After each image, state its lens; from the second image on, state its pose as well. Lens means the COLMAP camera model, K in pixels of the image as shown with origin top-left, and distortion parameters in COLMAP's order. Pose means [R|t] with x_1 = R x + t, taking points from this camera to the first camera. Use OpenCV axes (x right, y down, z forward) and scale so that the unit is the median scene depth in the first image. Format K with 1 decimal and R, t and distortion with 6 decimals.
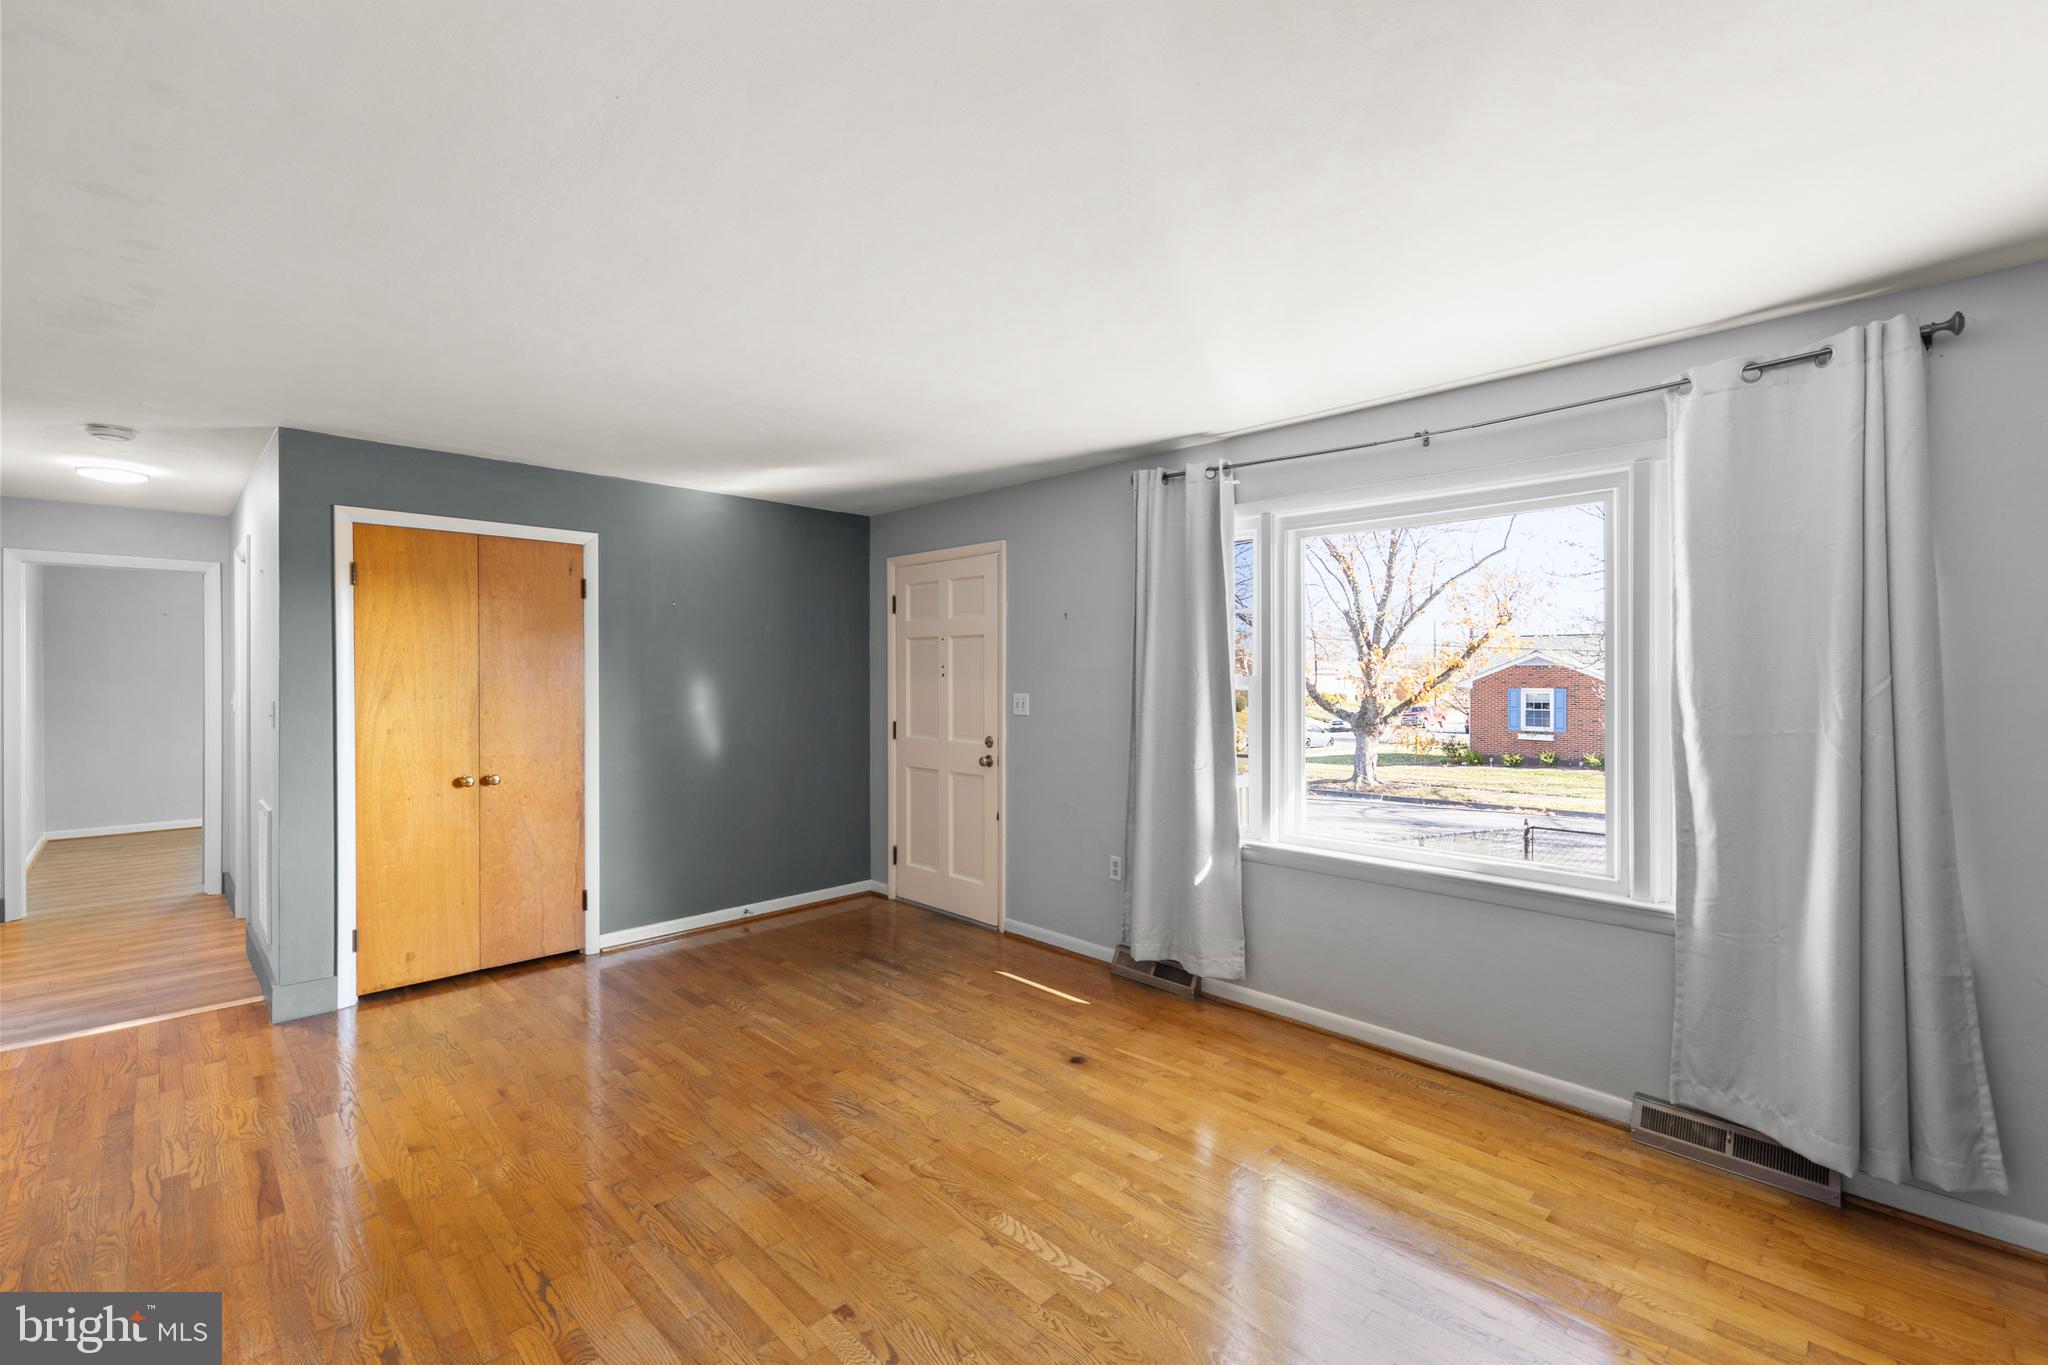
lens RADIAL K [[883.8, 0, 1007.1], [0, 883.8, 669.7], [0, 0, 1]] dist [0.004080, 0.000516]
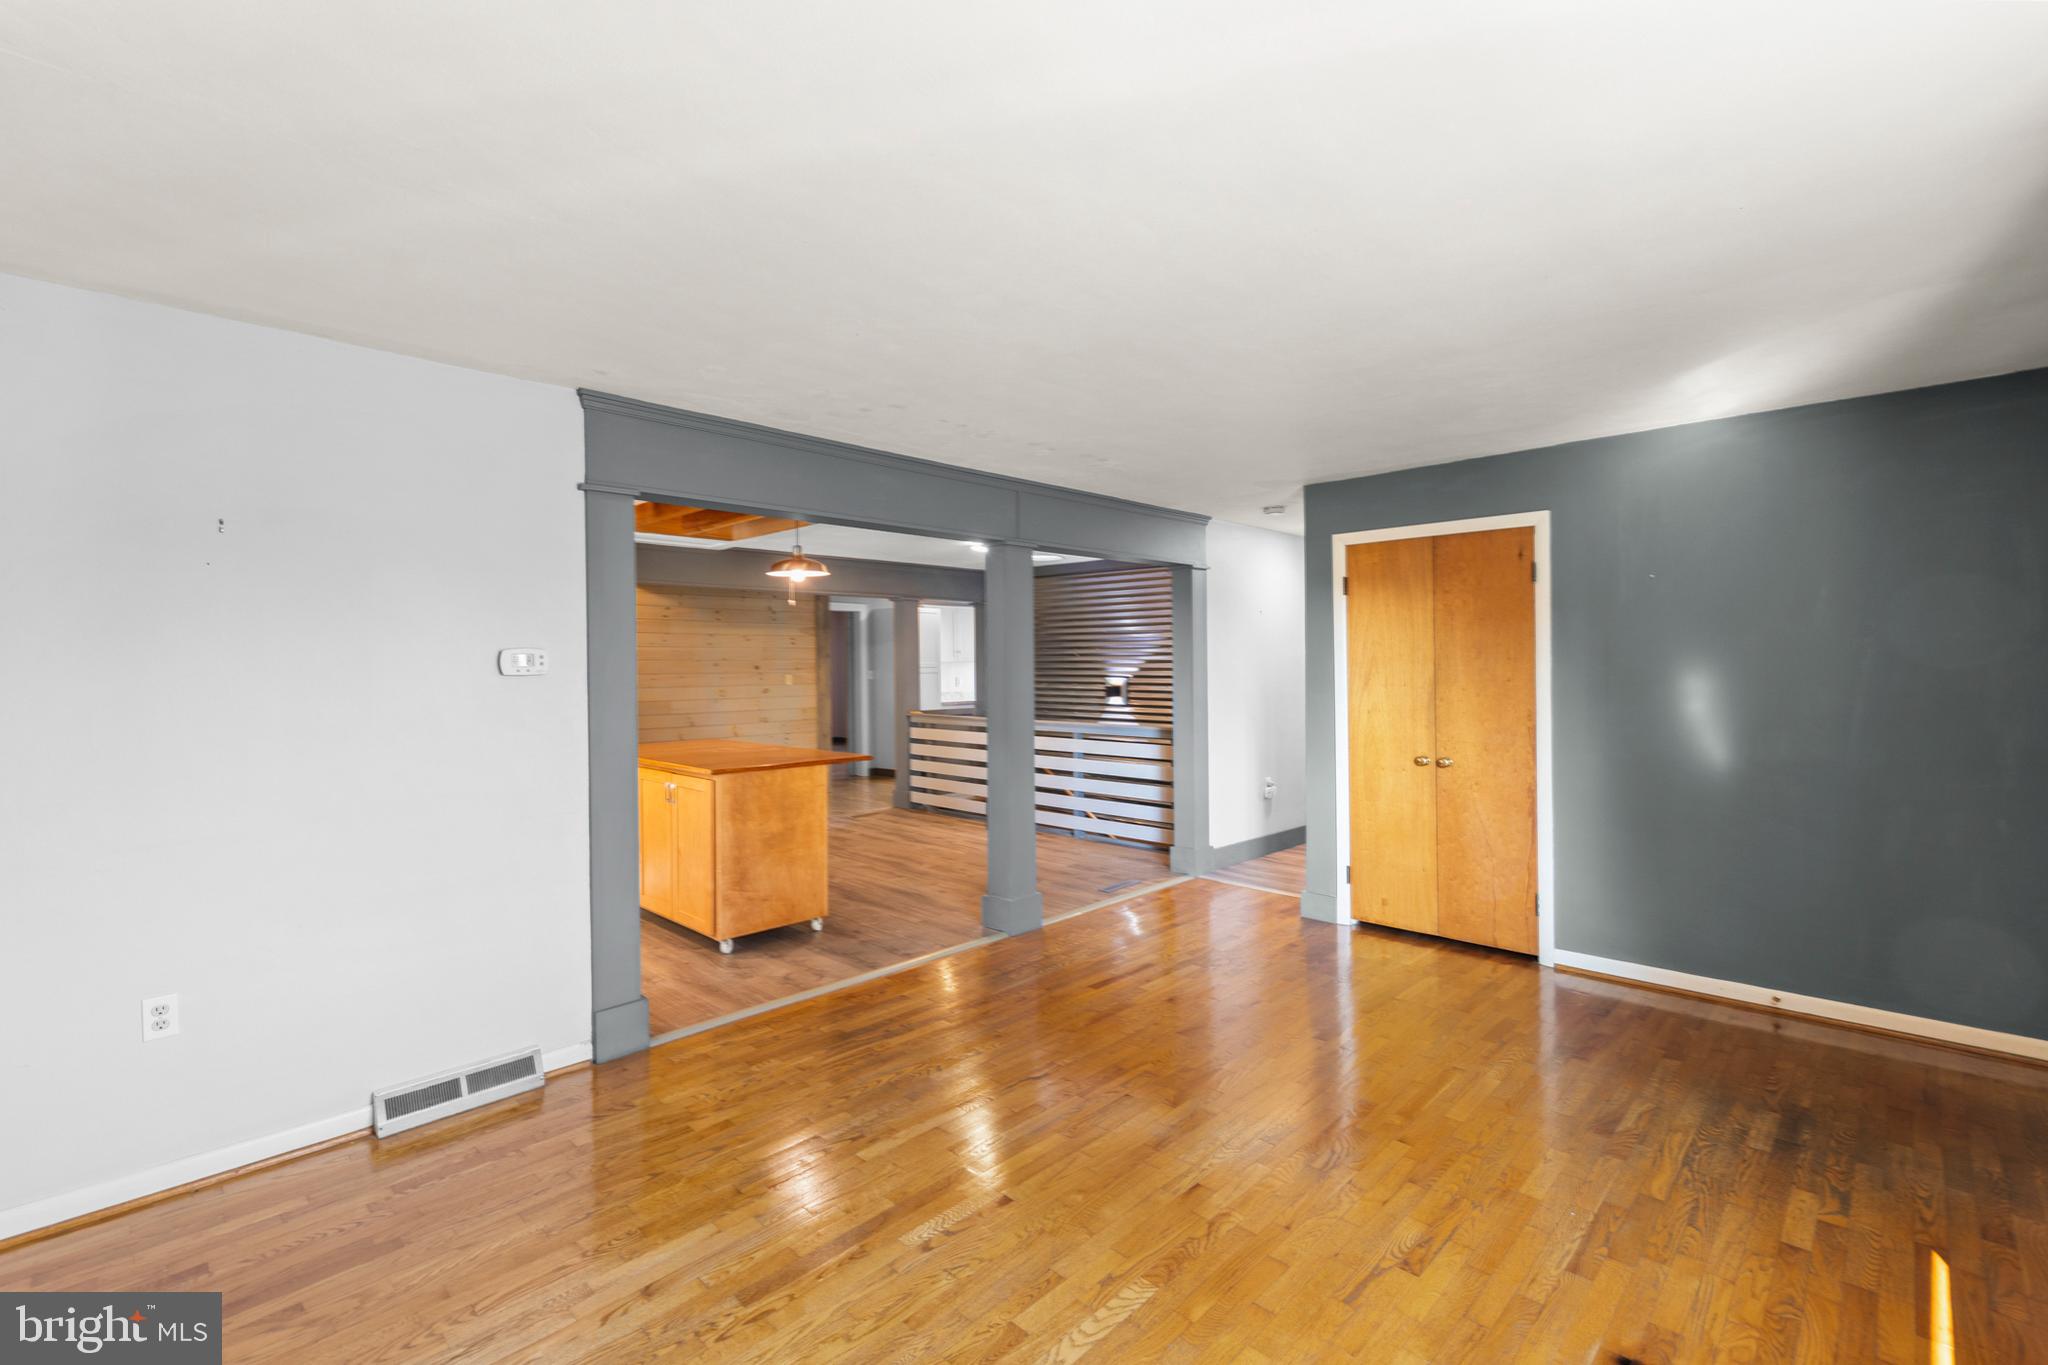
lens RADIAL K [[874.3, 0, 1025.0], [0, 874.3, 662.8], [0, 0, 1]] dist [0.002114, 0.000538]
pose [[0.035331, -0.003733, -0.999369, 0.465787], [0.012115, 0.999921, -0.003307, 0.000766], [0.999302, -0.011991, 0.035373, 0.462817]]
